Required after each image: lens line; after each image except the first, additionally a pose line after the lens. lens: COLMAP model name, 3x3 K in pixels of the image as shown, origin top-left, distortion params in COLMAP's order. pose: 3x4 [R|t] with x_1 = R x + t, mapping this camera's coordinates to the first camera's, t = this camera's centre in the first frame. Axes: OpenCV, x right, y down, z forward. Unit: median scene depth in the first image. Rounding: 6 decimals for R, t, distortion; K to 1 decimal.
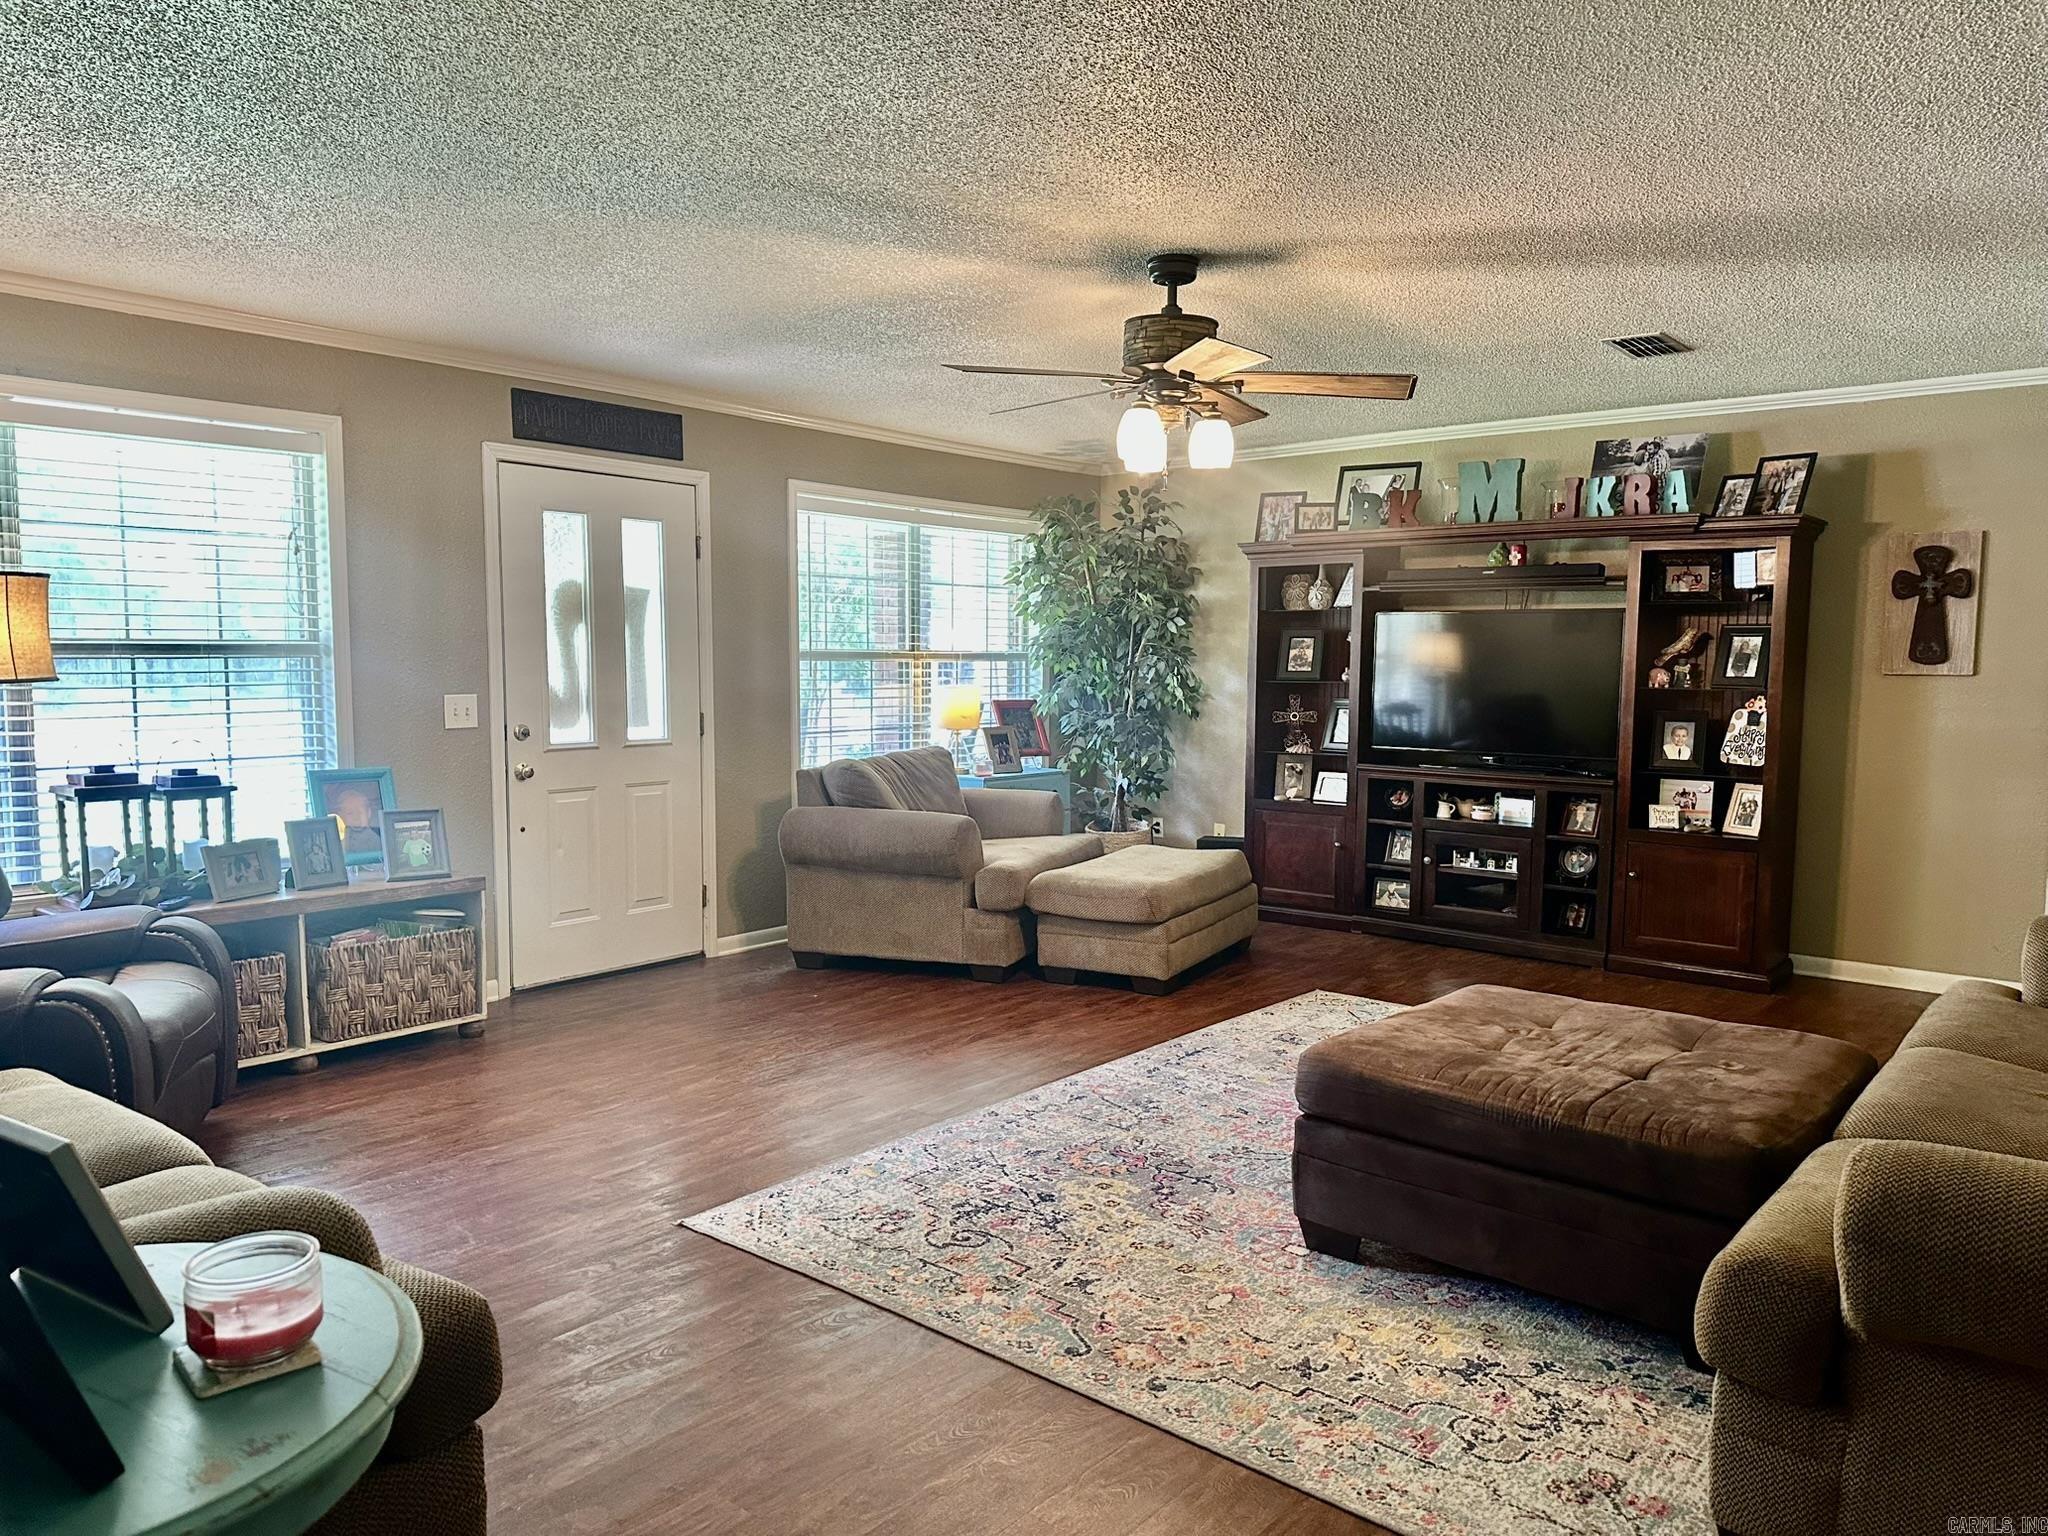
lens RADIAL K [[1435.7, 0, 1031.5], [0, 1435.7, 769.6], [0, 0, 1]] dist [0.091676, -0.117690]
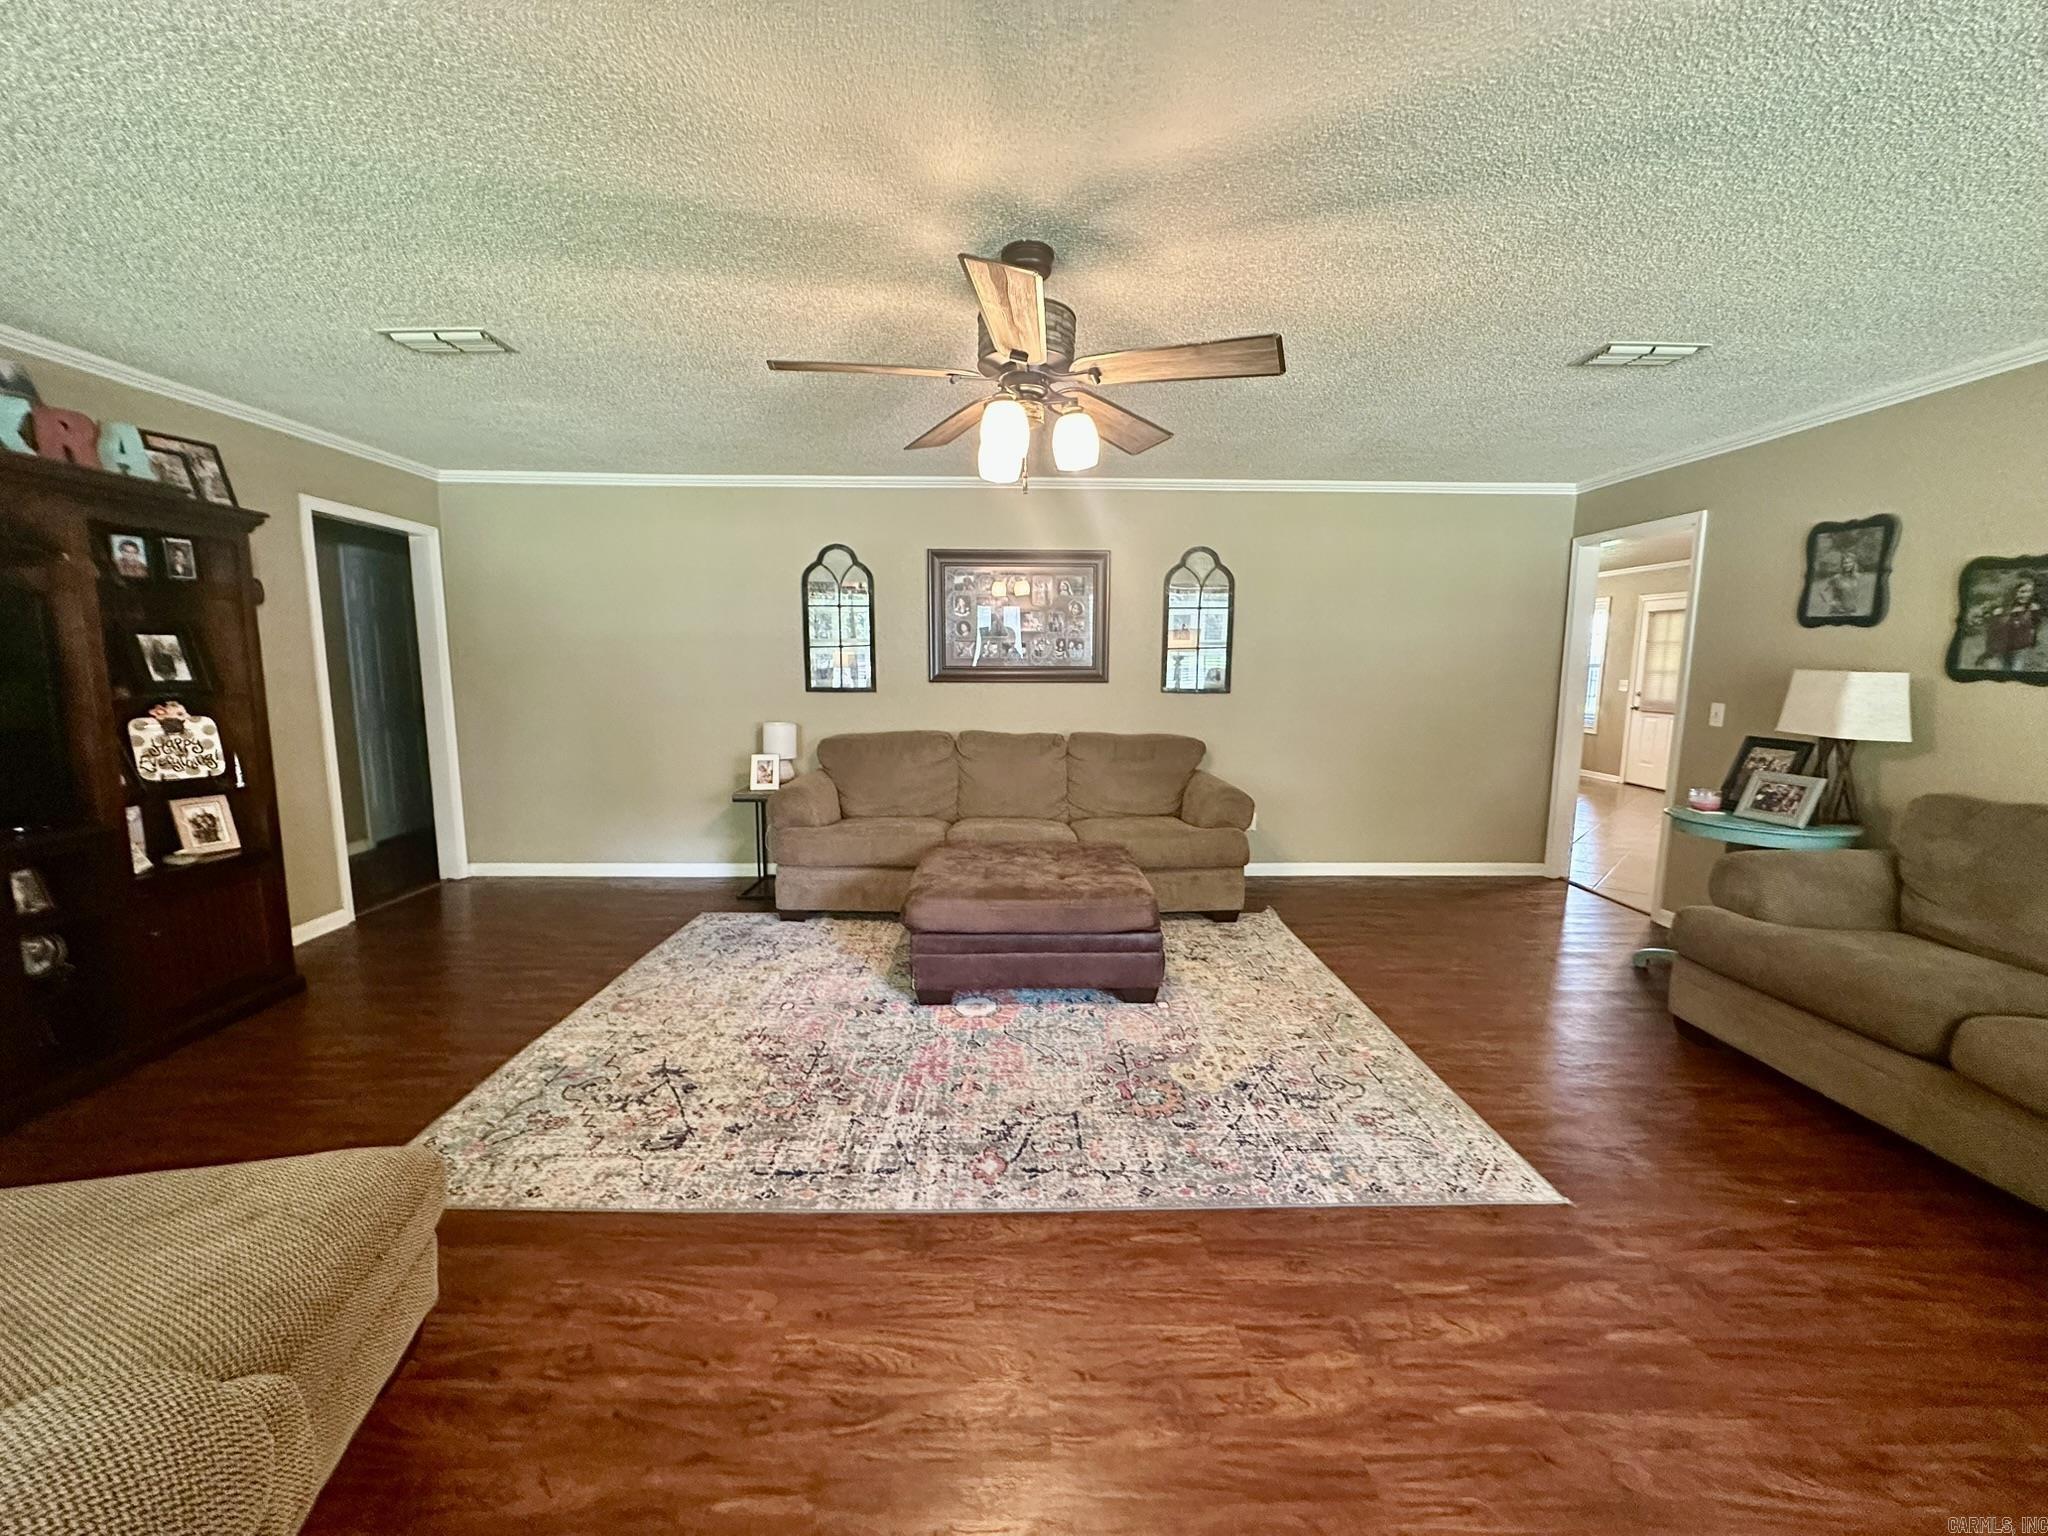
lens RADIAL K [[816.6, 0, 1021.6], [0, 816.6, 763.4], [0, 0, 1]] dist [-0.003744, 0.001490]
pose [[-0.650376, -0.108283, 0.751855, -0.271145], [0.050208, 0.981495, 0.184788, -0.095855], [-0.757951, 0.157931, -0.632904, 1.114069]]
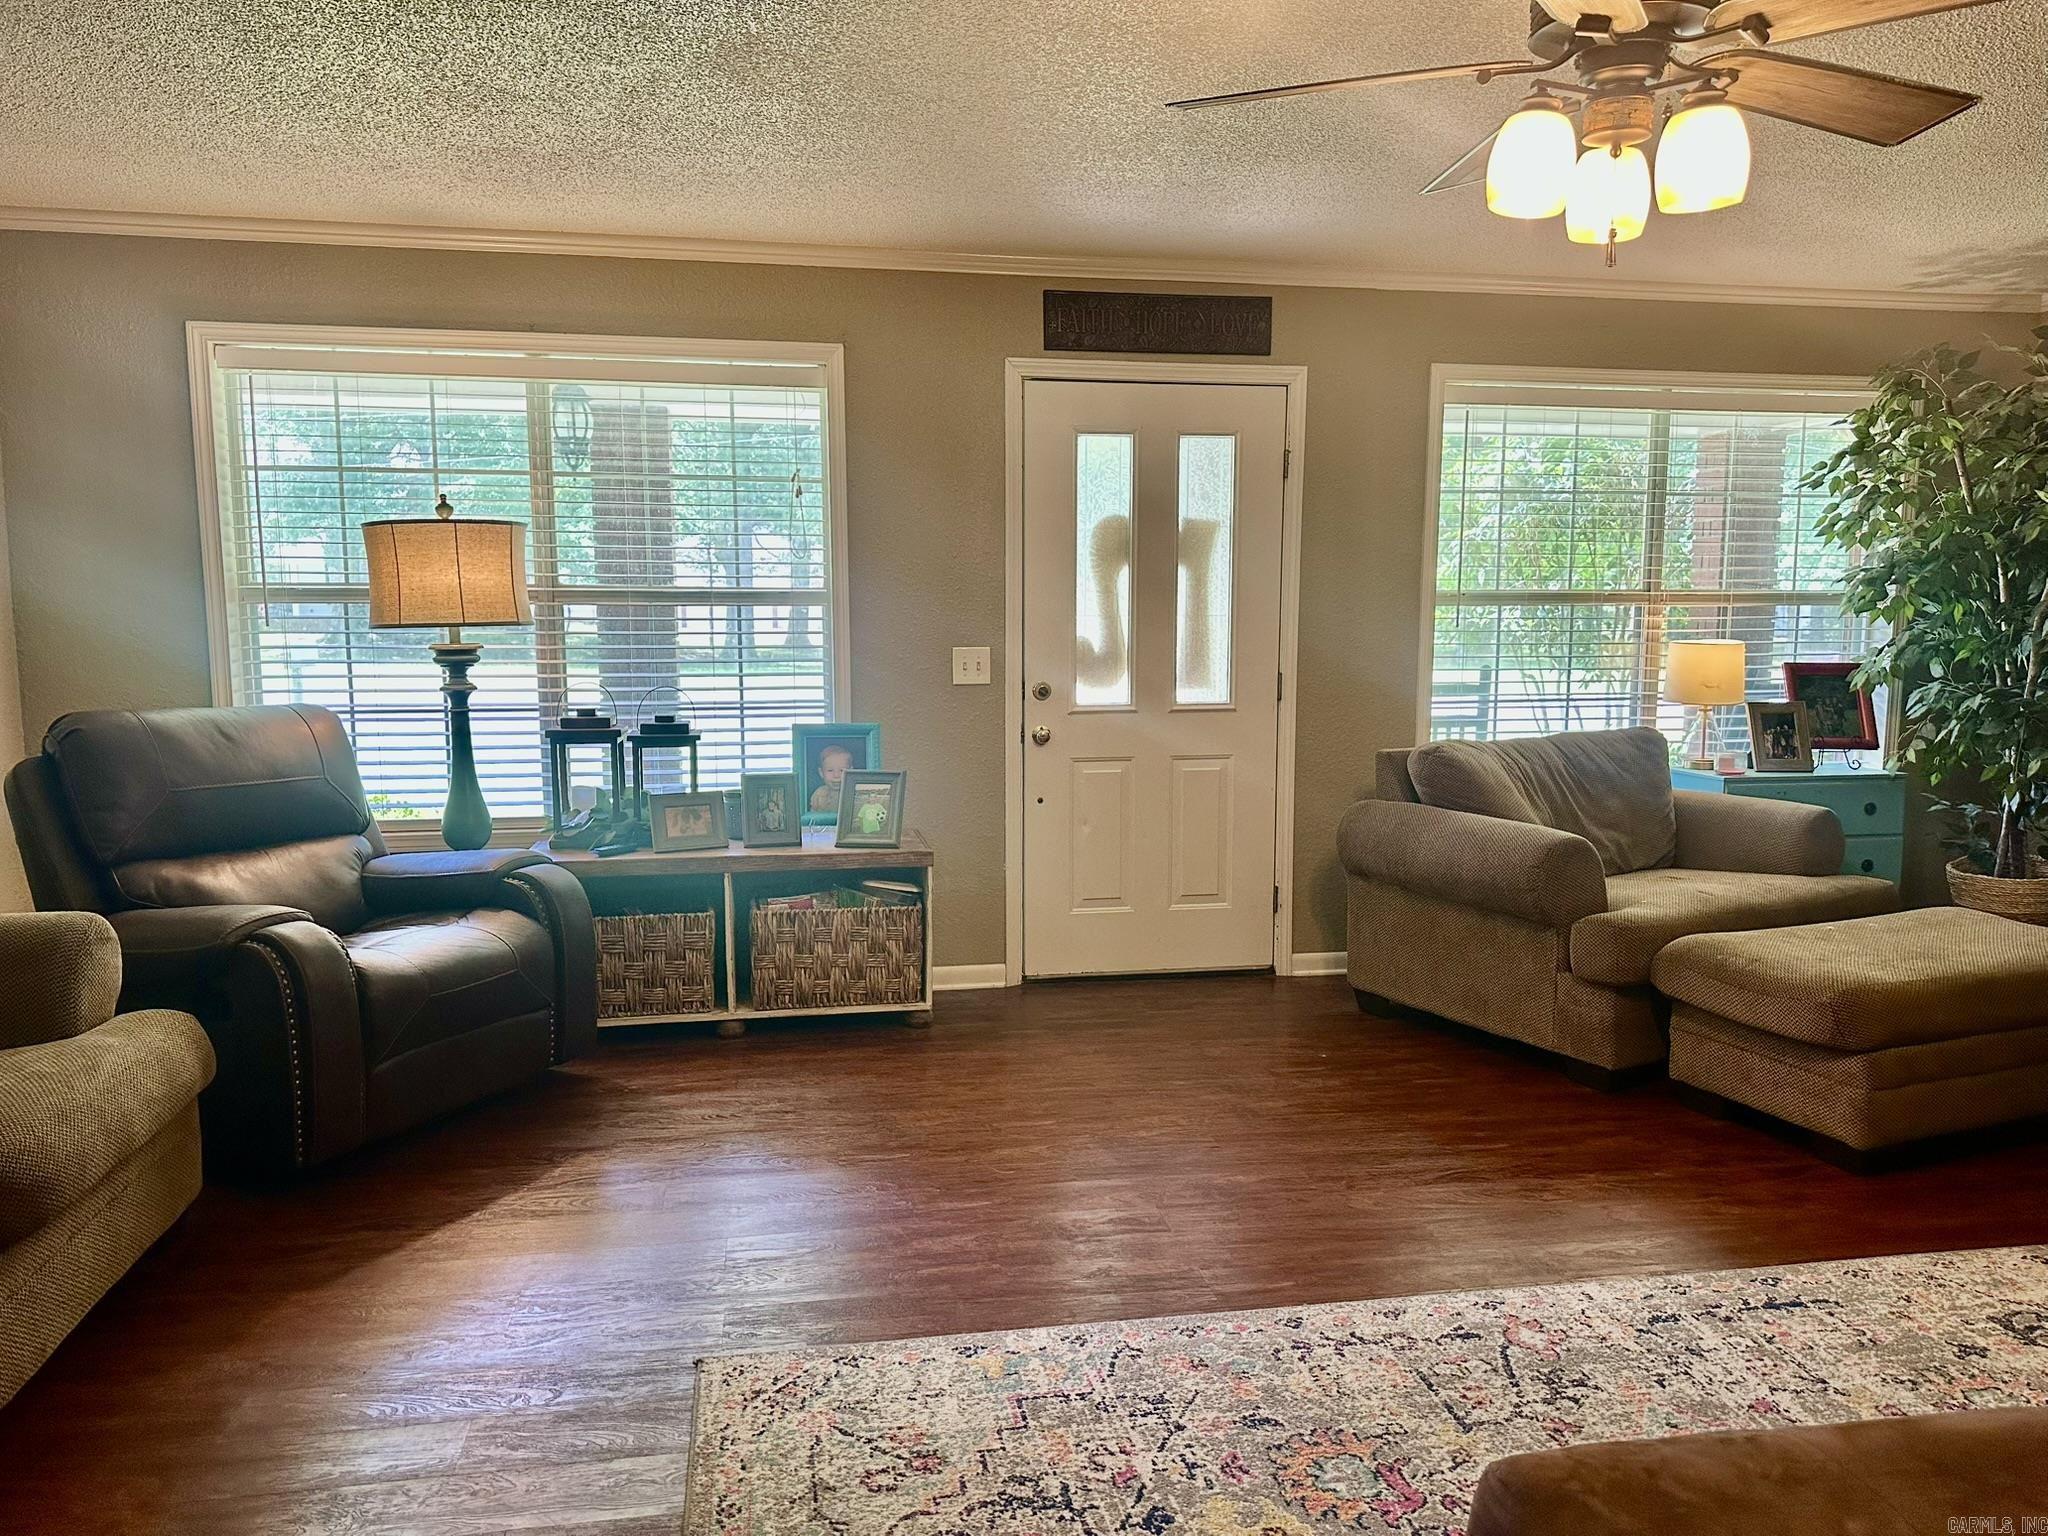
lens RADIAL K [[1435.7, 0, 1027.3], [0, 1435.7, 774.2], [0, 0, 1]] dist [0.091676, -0.117690]
pose [[0.759287, 0.071273, -0.646841, 0.232983], [-0.049064, 0.997425, 0.052310, -0.022345], [0.648903, -0.007982, 0.760829, 0.370831]]
